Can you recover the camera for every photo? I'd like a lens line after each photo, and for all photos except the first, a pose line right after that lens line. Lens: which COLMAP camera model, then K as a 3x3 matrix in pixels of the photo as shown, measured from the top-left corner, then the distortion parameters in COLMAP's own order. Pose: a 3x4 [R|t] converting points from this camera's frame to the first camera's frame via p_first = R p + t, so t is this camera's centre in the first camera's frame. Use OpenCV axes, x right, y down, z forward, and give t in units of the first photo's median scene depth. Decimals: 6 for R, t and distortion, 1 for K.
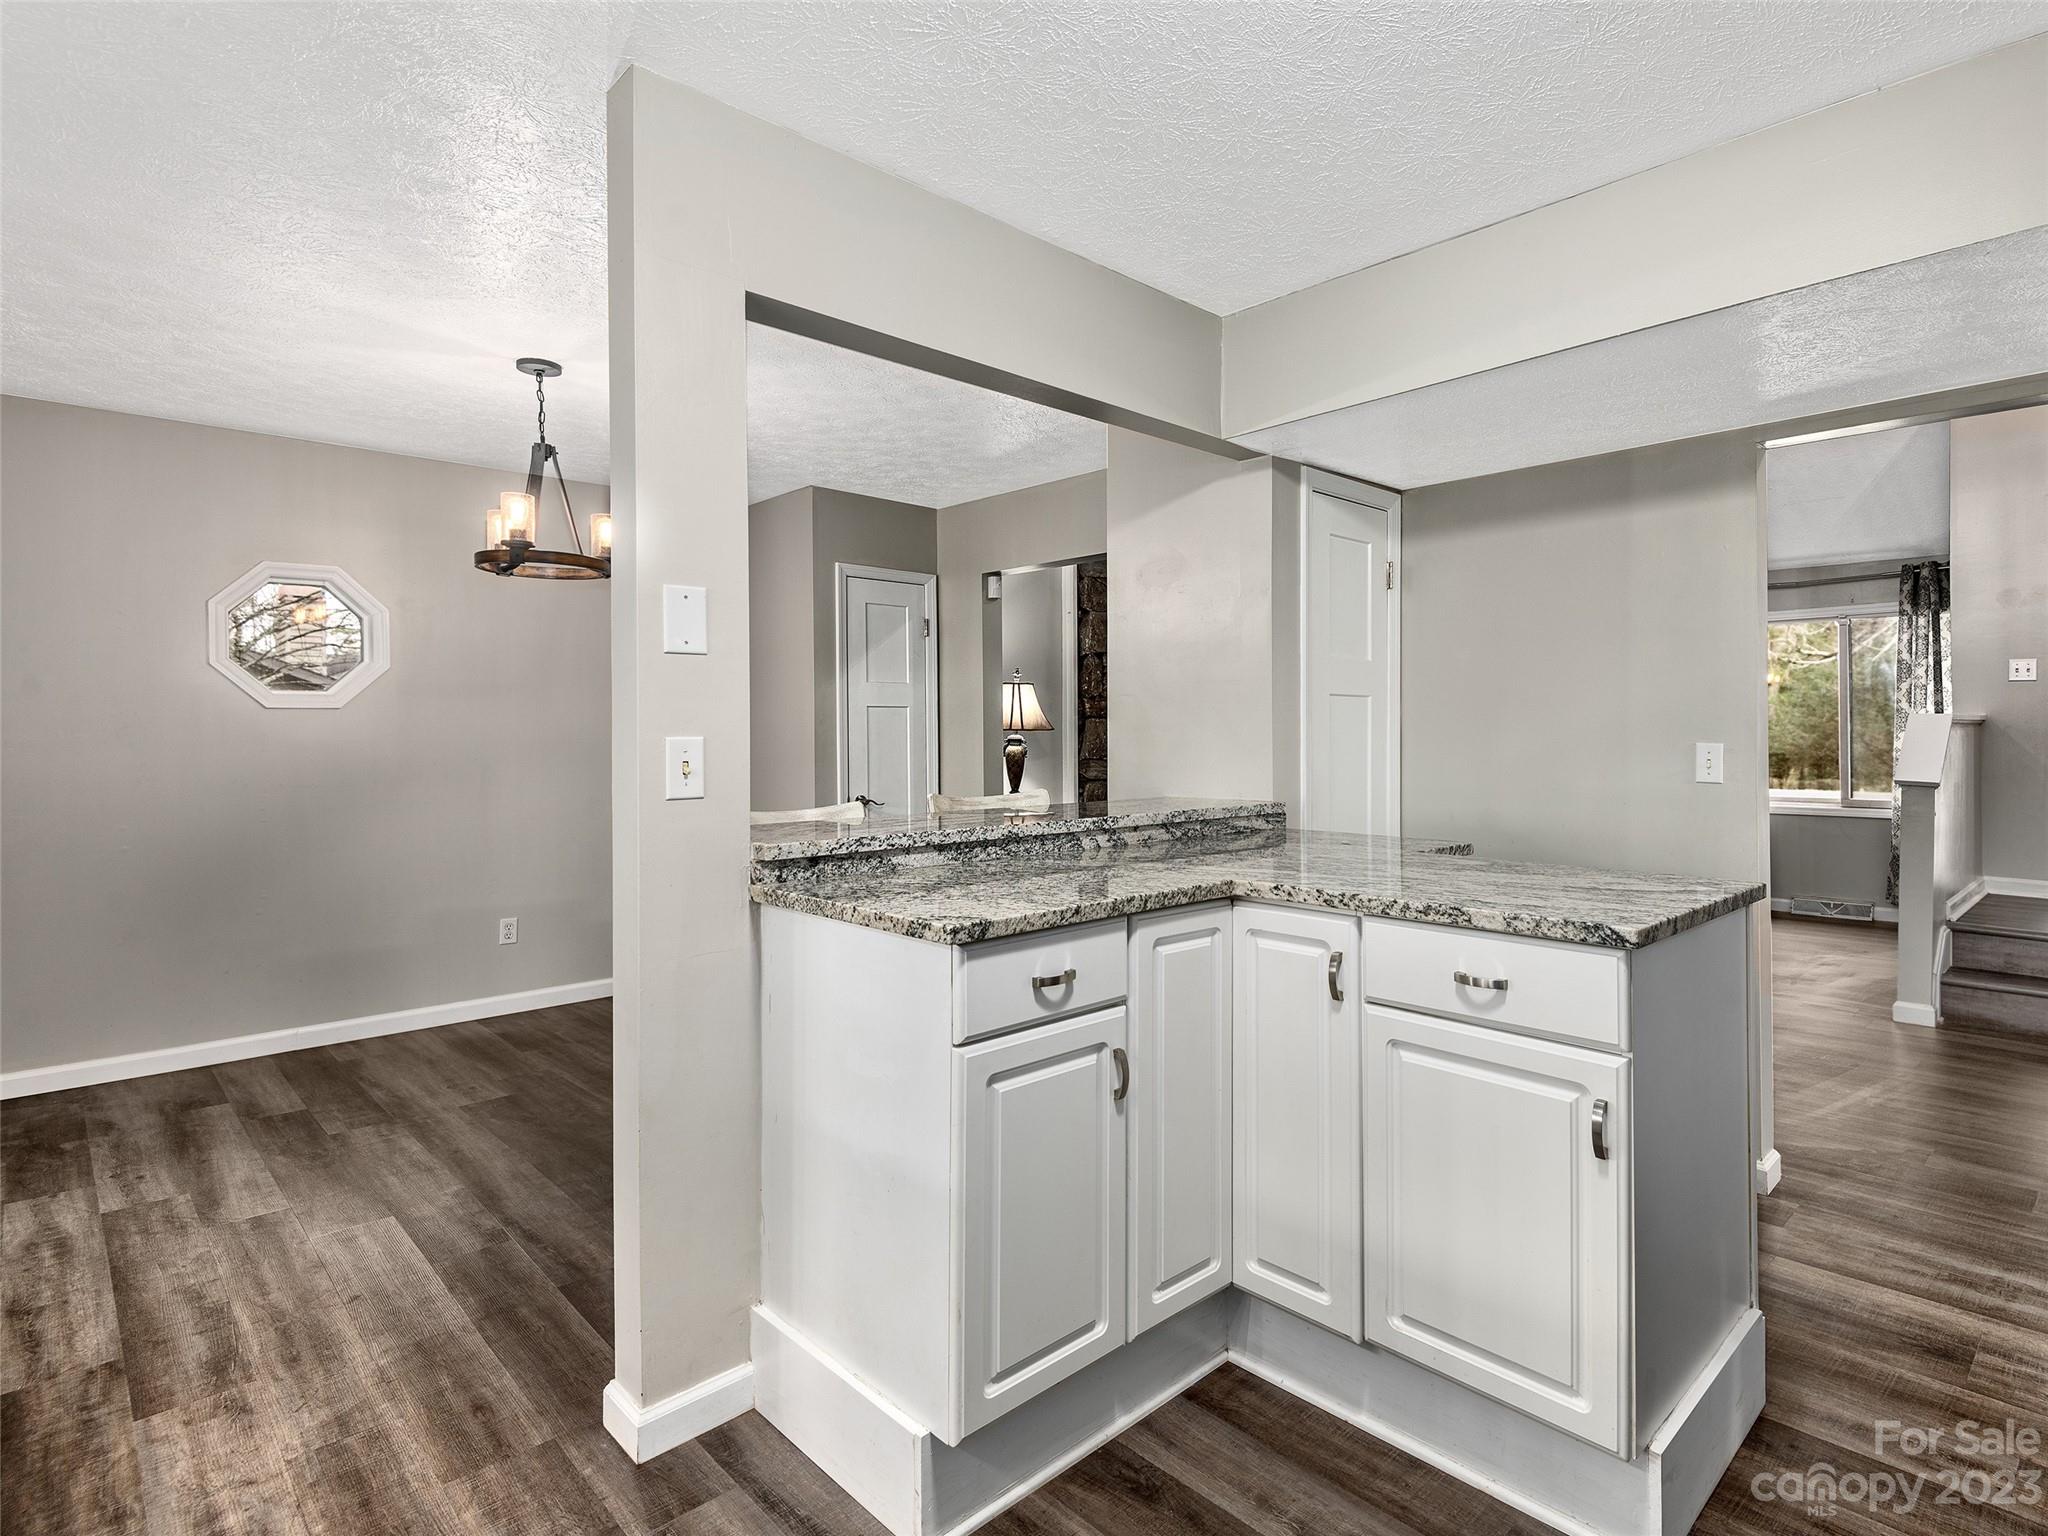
lens RADIAL K [[1046.4, 0, 1030.9], [0, 1046.4, 760.2], [0, 0, 1]] dist [0.038576, -0.026231]
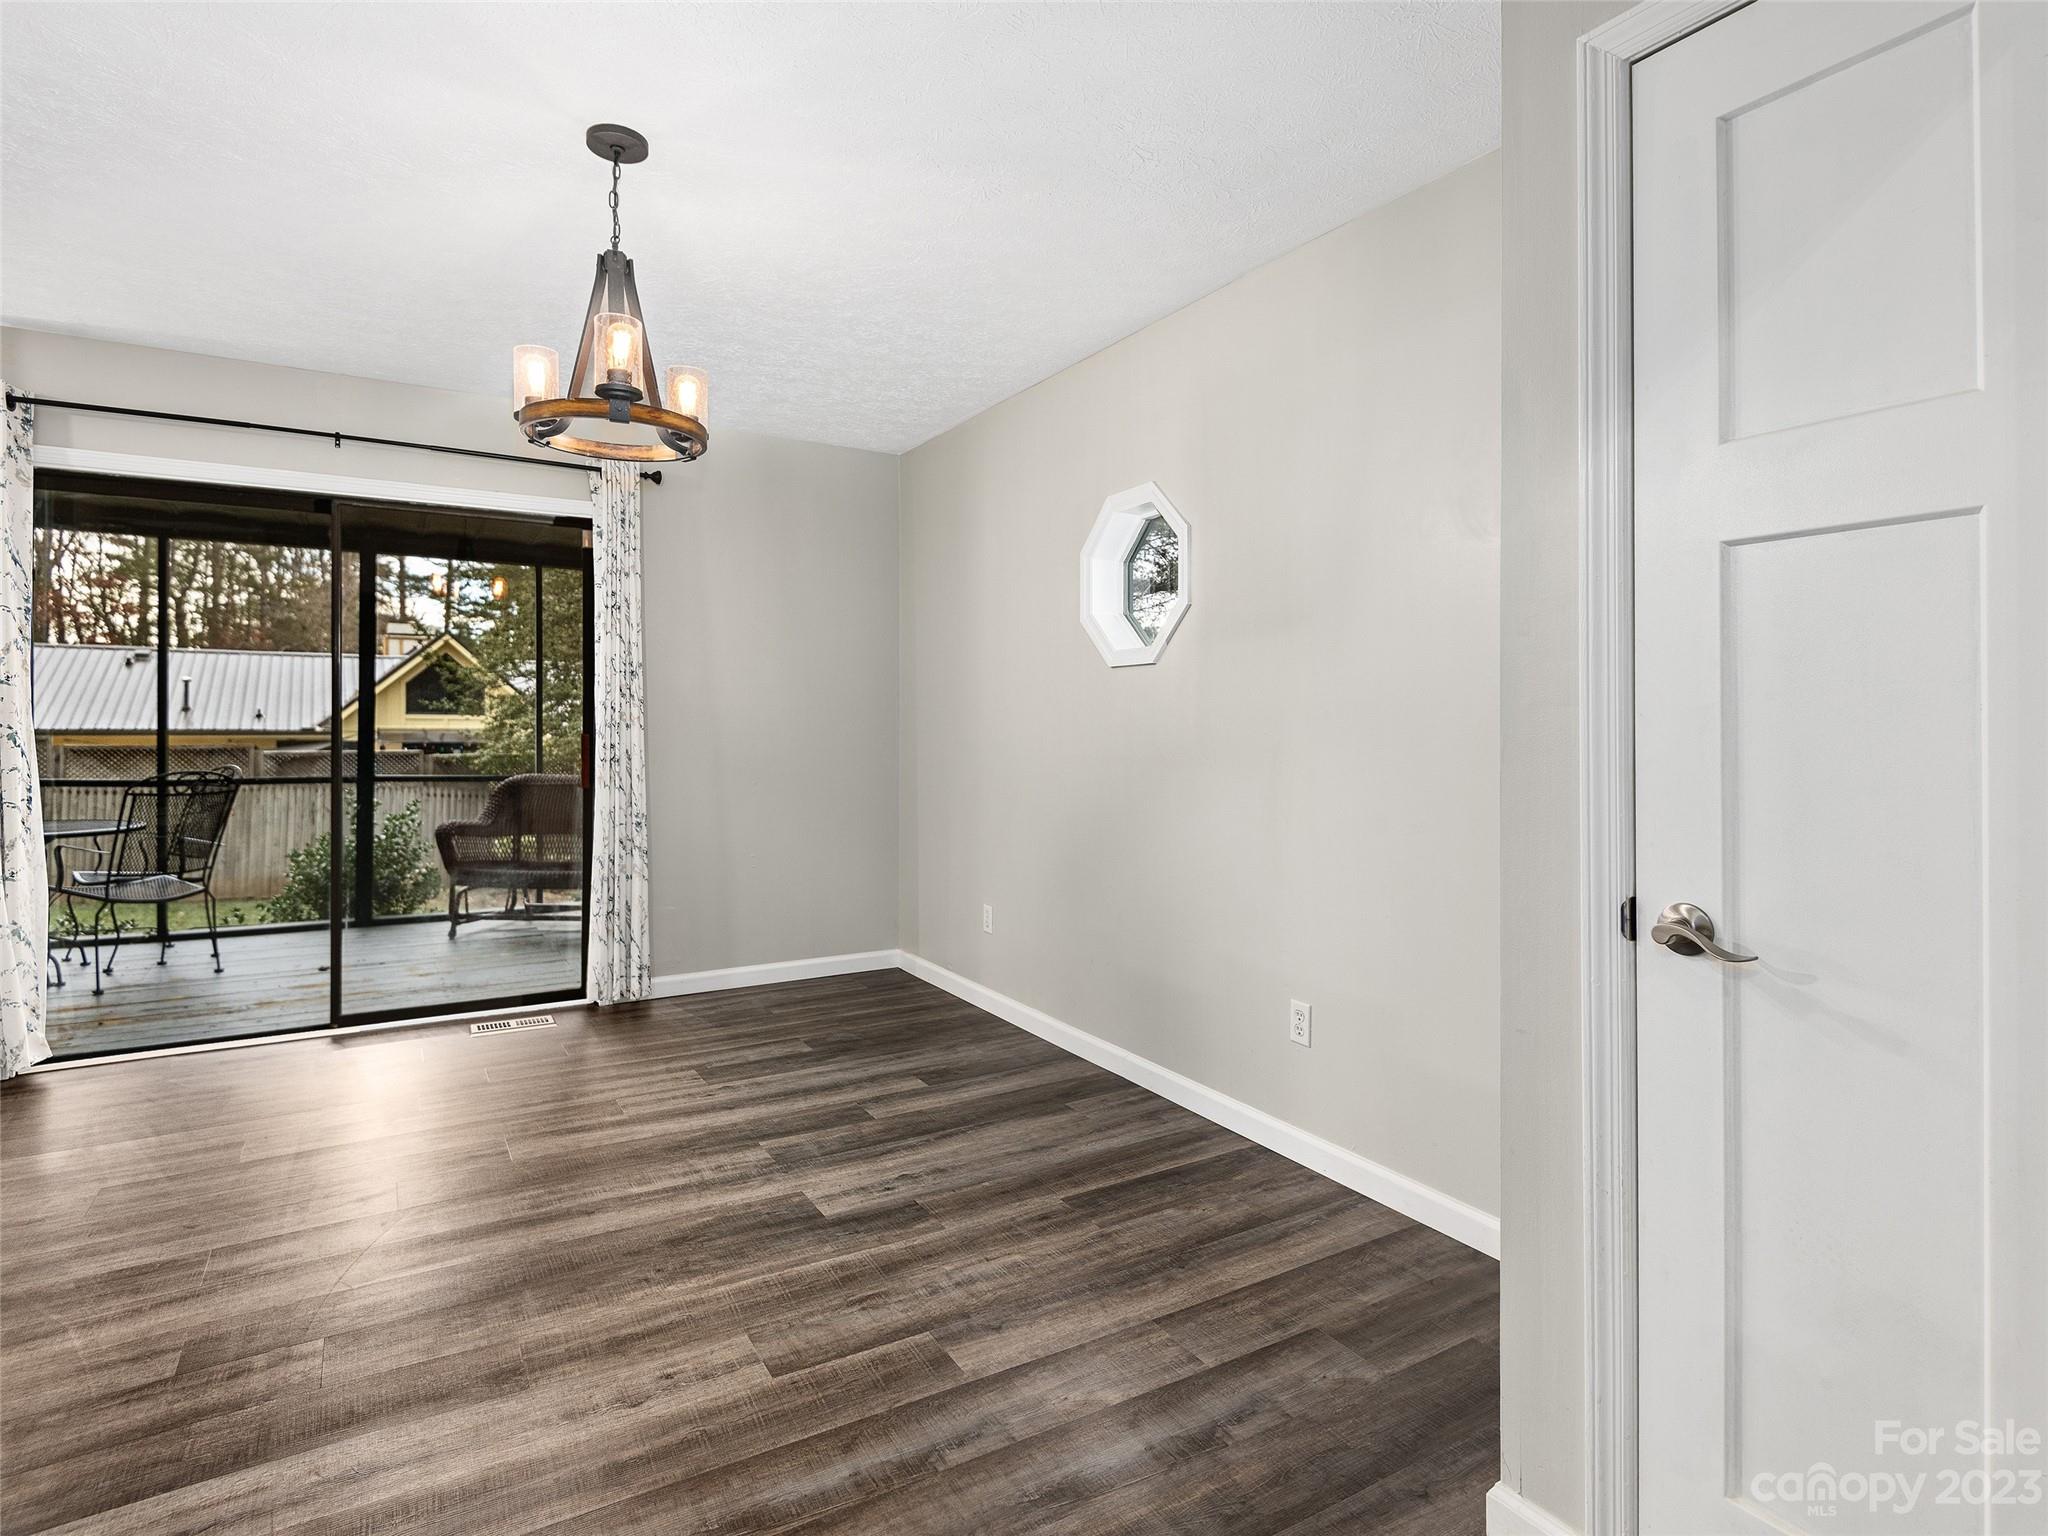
lens RADIAL K [[1046.4, 0, 1030.9], [0, 1046.4, 760.2], [0, 0, 1]] dist [0.038576, -0.026231]
pose [[-0.174482, 0.041292, -0.983794, 0.165366], [-0.023142, 0.998672, 0.046021, -0.018299], [0.984388, 0.030797, -0.173294, 1.368393]]
